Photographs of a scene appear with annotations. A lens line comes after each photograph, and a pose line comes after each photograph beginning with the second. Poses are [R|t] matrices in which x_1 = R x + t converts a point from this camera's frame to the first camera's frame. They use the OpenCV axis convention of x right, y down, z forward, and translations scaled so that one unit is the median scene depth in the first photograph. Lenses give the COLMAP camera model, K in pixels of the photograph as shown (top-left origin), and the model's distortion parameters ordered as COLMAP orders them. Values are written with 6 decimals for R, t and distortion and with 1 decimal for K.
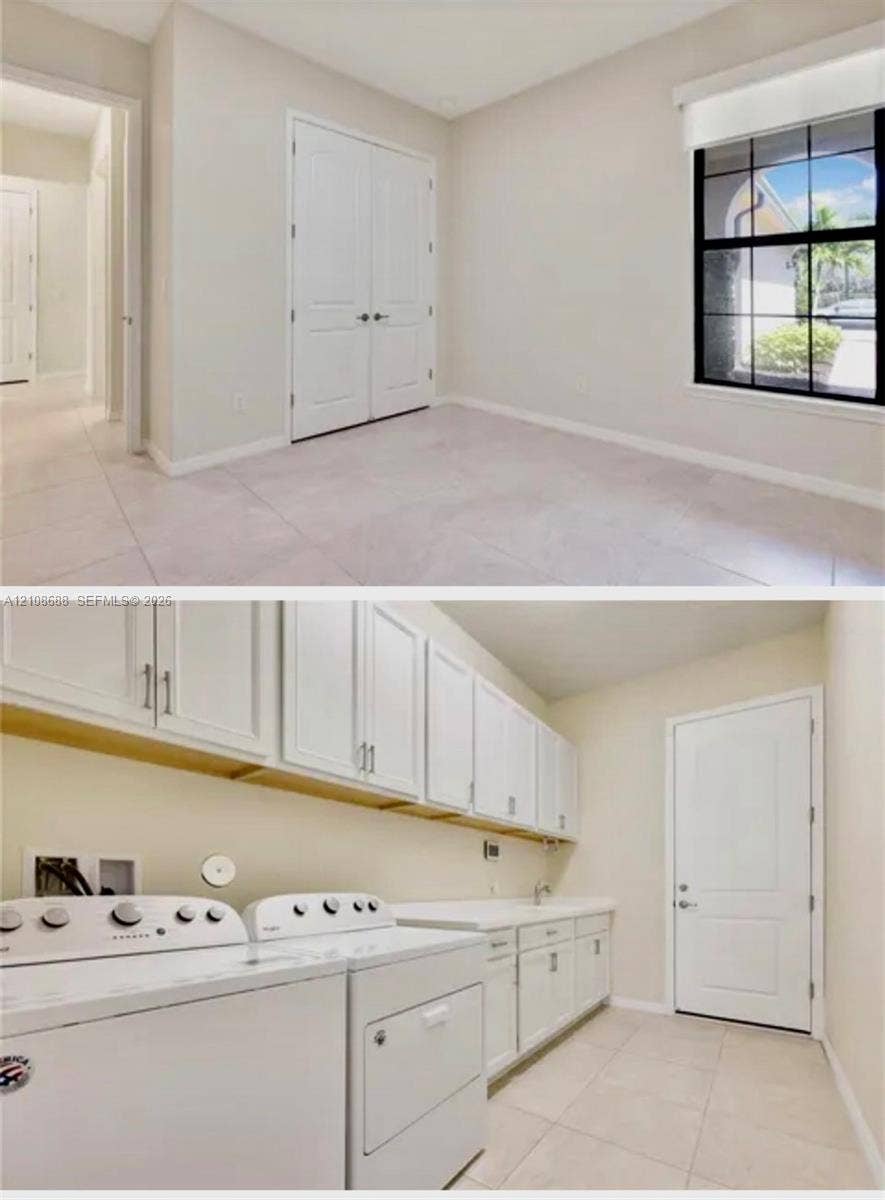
lens RADIAL K [[486.8, 0, 442.5], [0, 486.8, 600.0], [0, 0, 1]] dist [-0.000210, 0.000003]
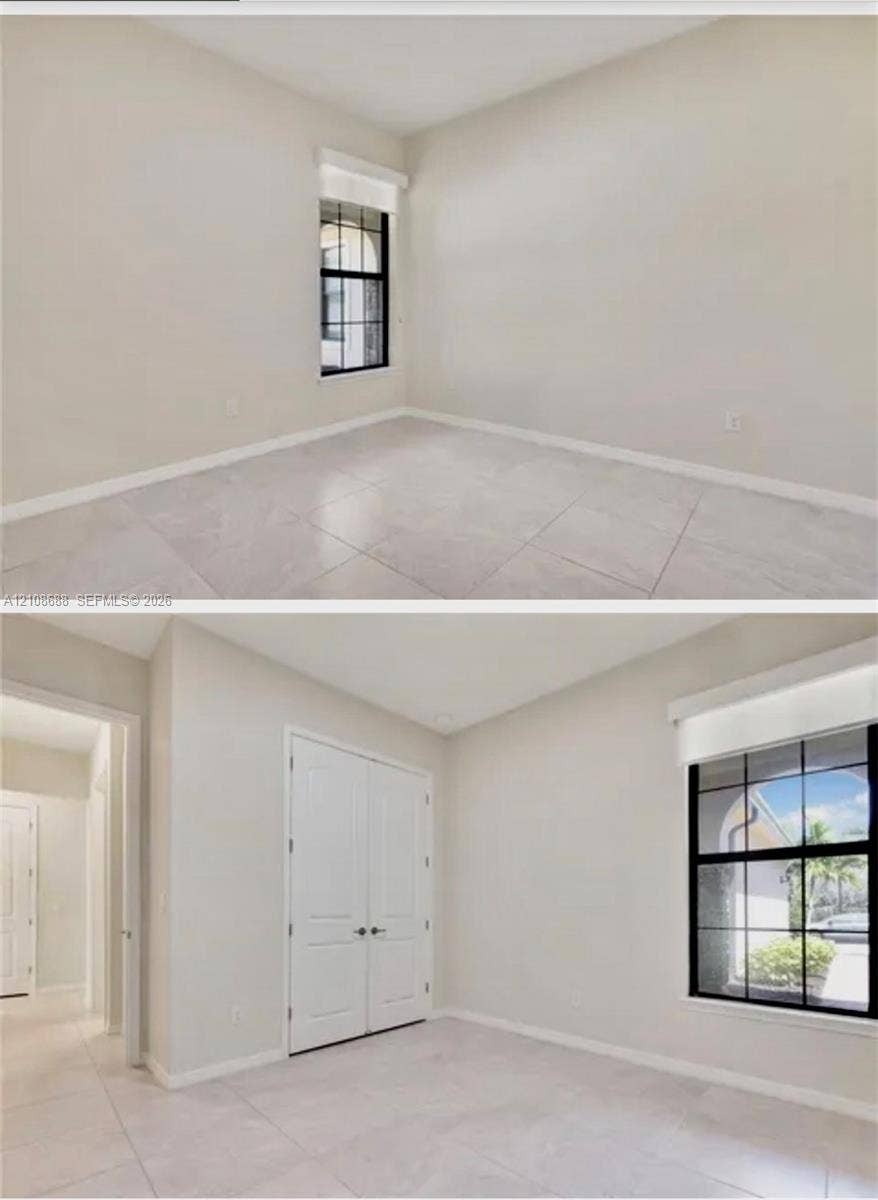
lens RADIAL K [[483.5, 0, 439.0], [0, 483.5, 600.0], [0, 0, 1]] dist [-0.000199, 0.000079]
pose [[1.000000, -0.000019, -0.000062, 0.000121], [0.000019, 1.000000, -0.000284, -1.266689], [0.000062, 0.000284, 1.000000, -0.001366]]
